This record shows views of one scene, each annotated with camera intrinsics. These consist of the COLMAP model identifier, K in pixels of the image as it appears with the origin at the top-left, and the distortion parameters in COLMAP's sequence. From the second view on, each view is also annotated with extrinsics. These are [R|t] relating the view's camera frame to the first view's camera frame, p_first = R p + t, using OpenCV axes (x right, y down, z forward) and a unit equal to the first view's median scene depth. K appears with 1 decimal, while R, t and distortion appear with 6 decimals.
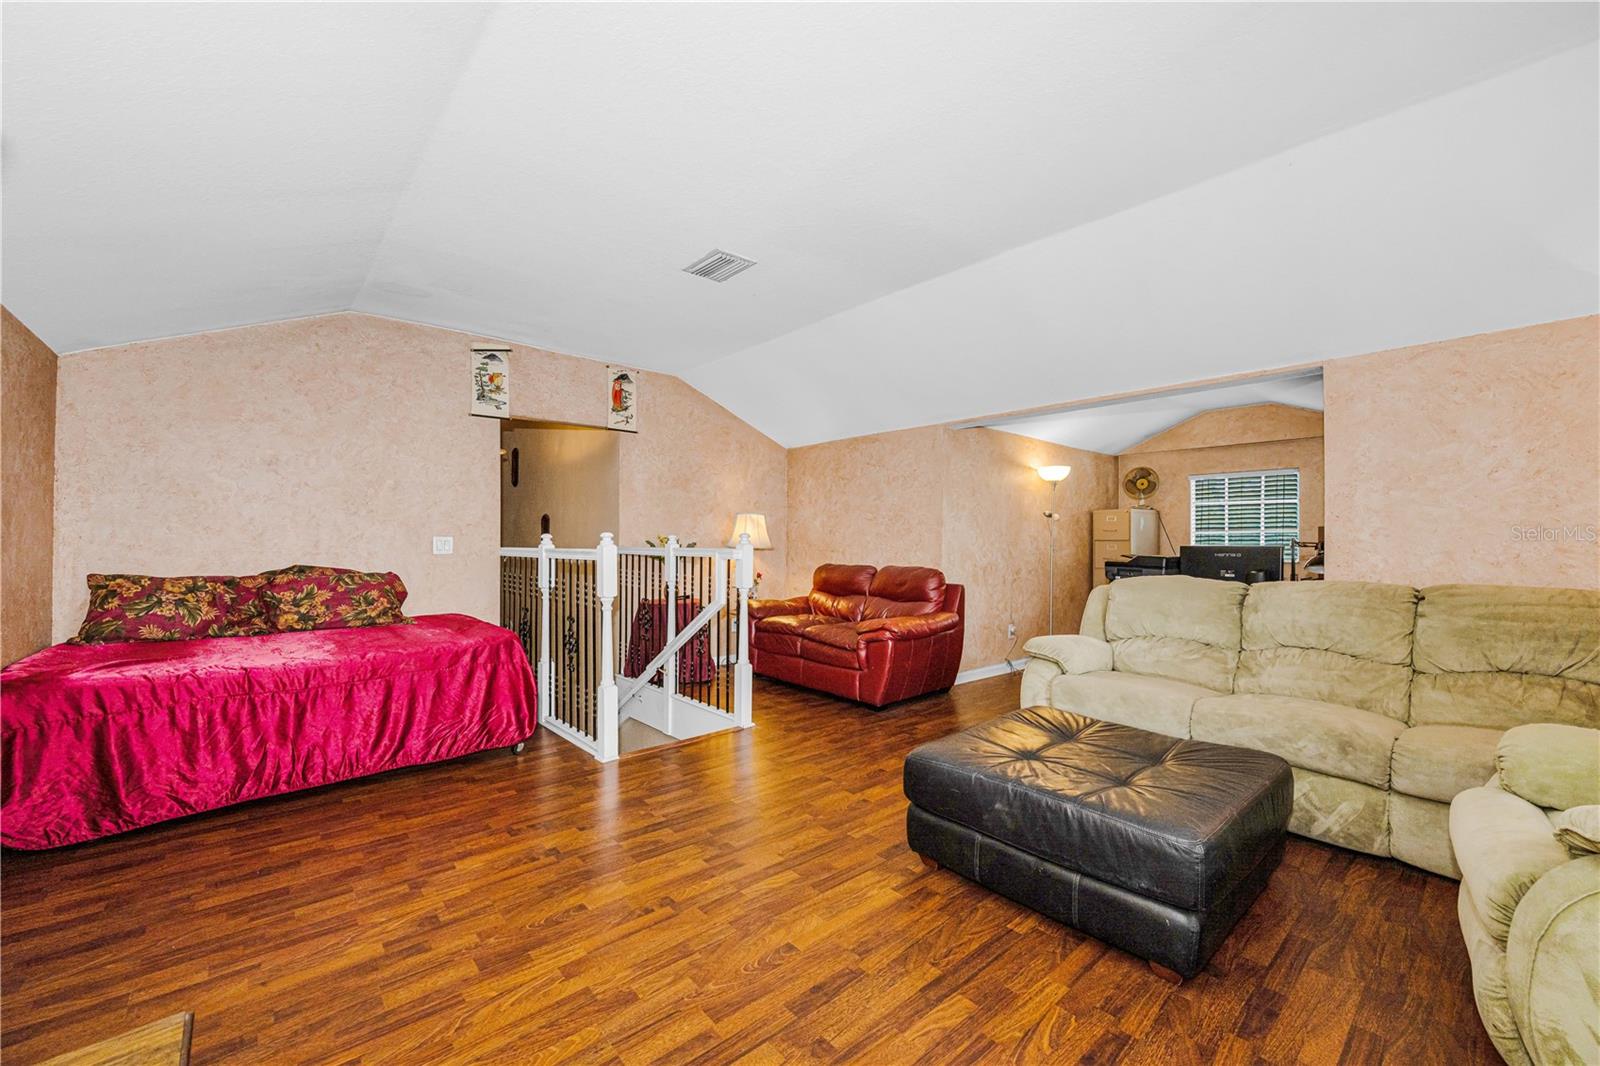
lens RADIAL K [[635.5, 0, 798.5], [0, 635.5, 539.9], [0, 0, 1]] dist [-0.000062, -0.000054]
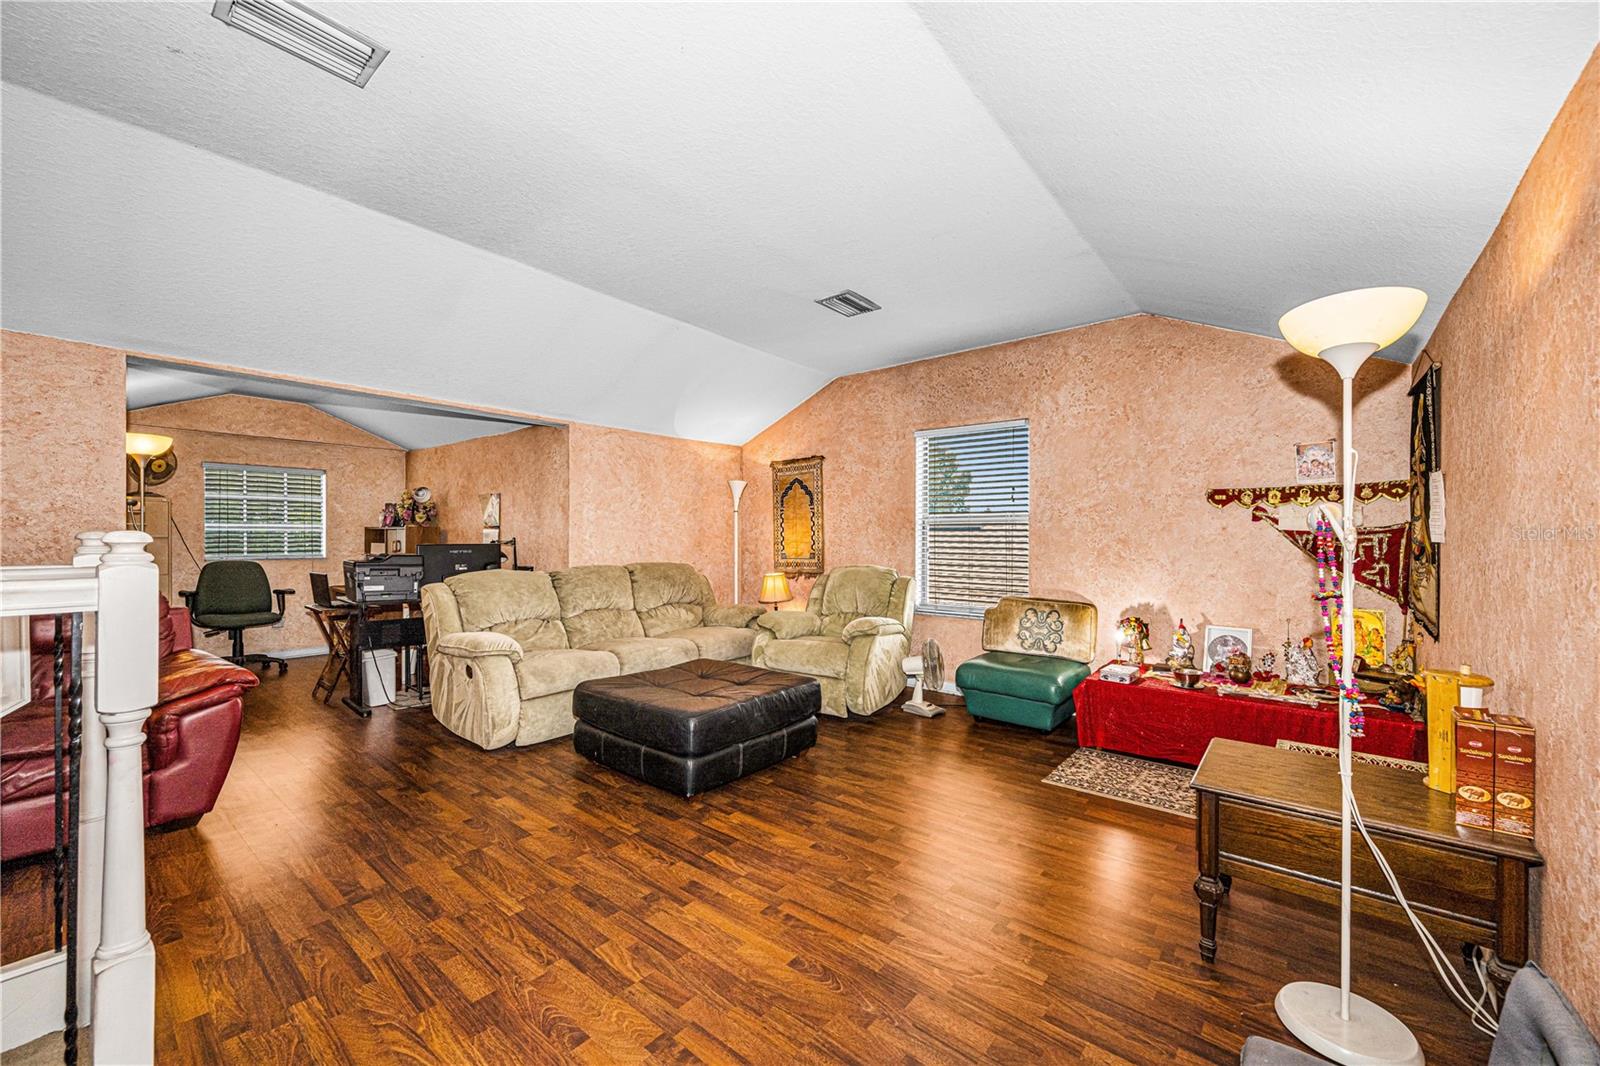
lens RADIAL K [[635.5, 0, 798.5], [0, 635.5, 539.9], [0, 0, 1]] dist [-0.000062, -0.000054]
pose [[-0.168022, -0.008387, 0.985747, -0.957874], [-0.006046, 0.999954, 0.007477, -0.017653], [-0.985765, -0.004704, -0.168065, 0.902710]]
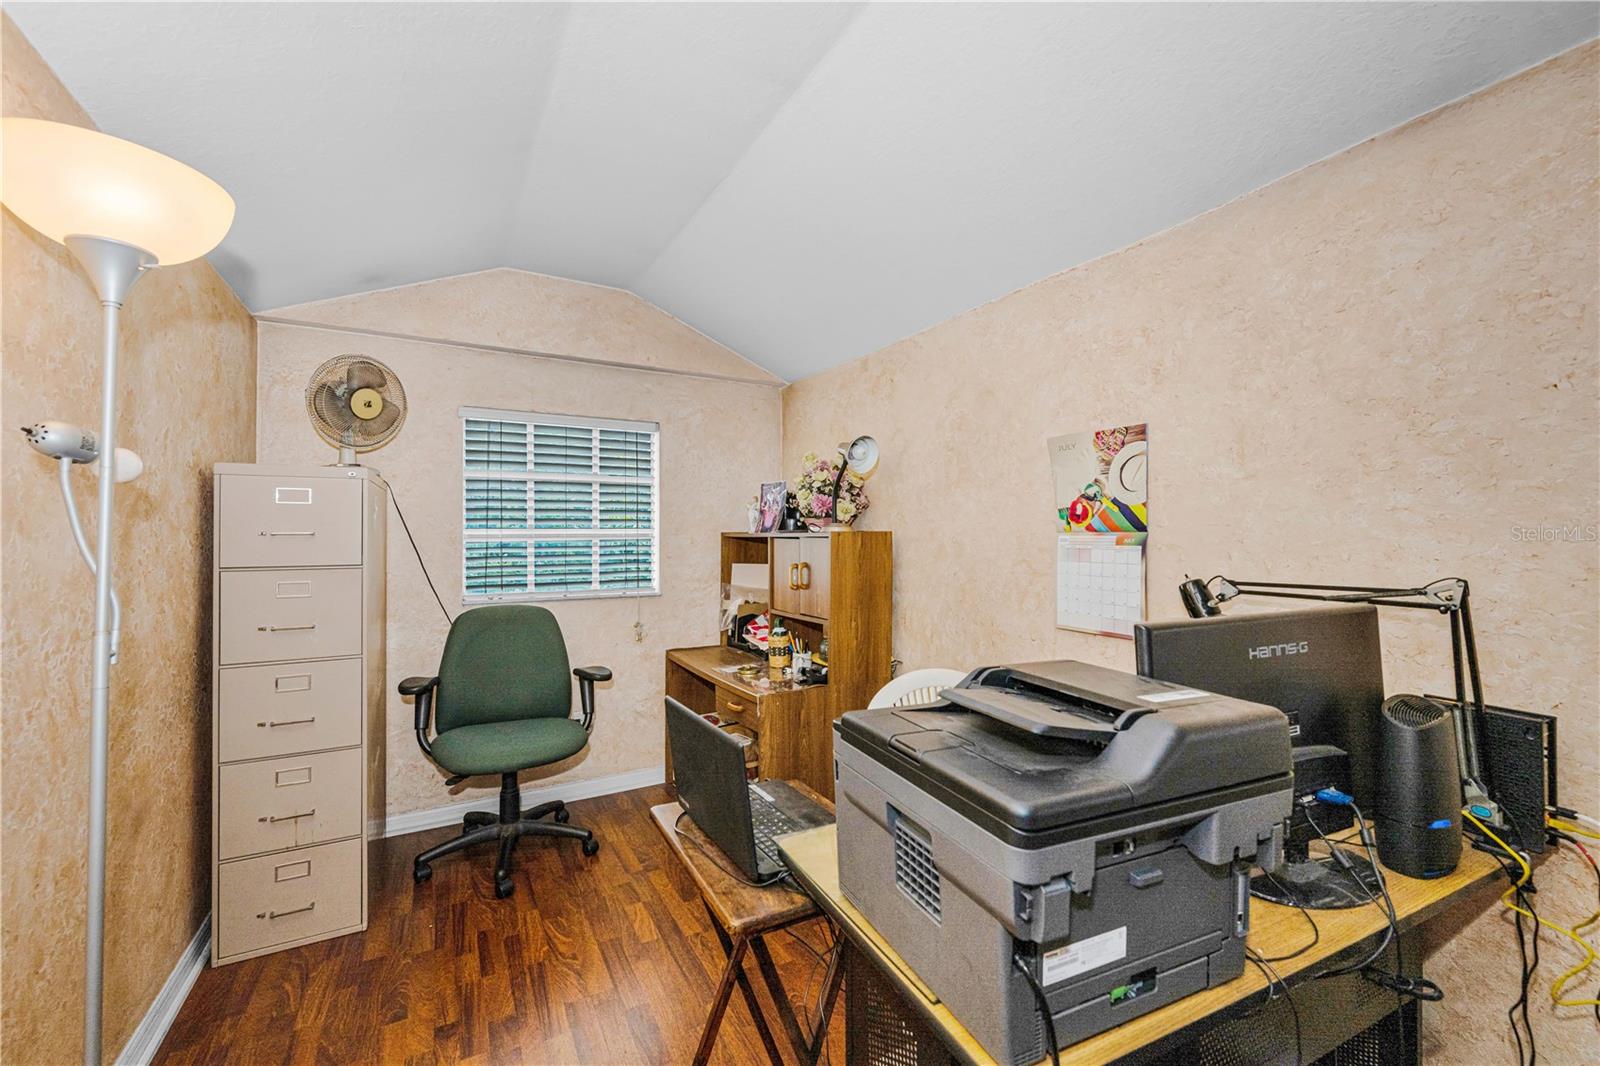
lens RADIAL K [[658.6, 0, 800.0], [0, 658.6, 533.0], [0, 0, 1]] dist [-0.001083, -0.000067]
pose [[0.211034, 0.002525, 0.977475, 0.576913], [0.001894, 0.999994, -0.002992, -0.035296], [-0.977477, 0.002483, 0.211028, 1.756847]]
